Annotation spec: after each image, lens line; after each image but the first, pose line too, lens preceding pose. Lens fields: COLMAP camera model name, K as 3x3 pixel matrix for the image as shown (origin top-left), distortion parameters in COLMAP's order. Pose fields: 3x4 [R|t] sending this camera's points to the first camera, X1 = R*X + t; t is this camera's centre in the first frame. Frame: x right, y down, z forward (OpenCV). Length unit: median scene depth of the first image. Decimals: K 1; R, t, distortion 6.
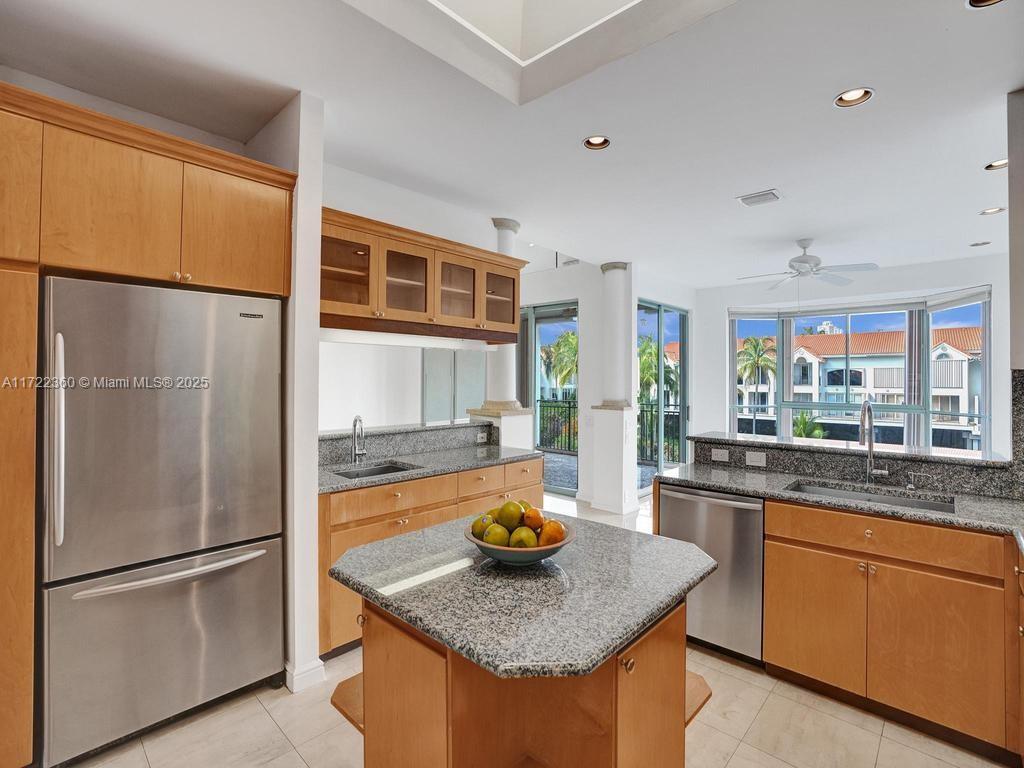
lens RADIAL K [[476.0, 0, 524.7], [0, 476.0, 385.3], [0, 0, 1]] dist [-0.067485, 0.025264]
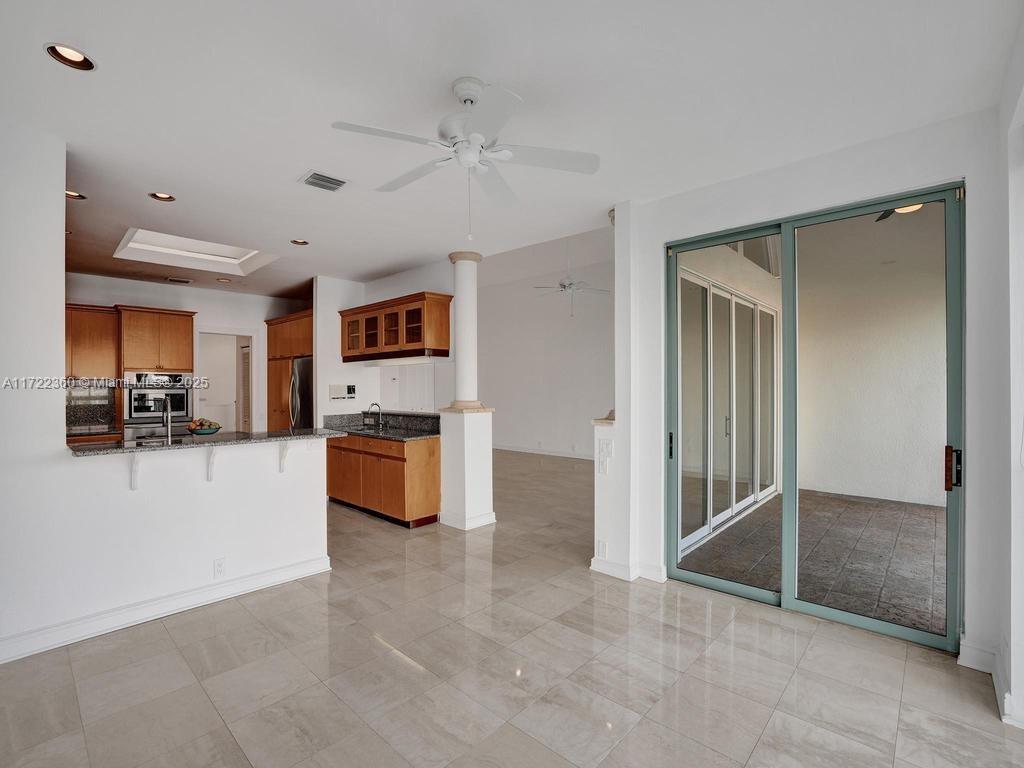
lens RADIAL K [[476.0, 0, 524.7], [0, 476.0, 385.3], [0, 0, 1]] dist [-0.067485, 0.025264]
pose [[0.004884, -0.008869, -0.999949, 1.251028], [-0.006126, 0.999942, -0.008899, 0.003213], [0.999969, 0.006169, 0.004830, 1.232391]]
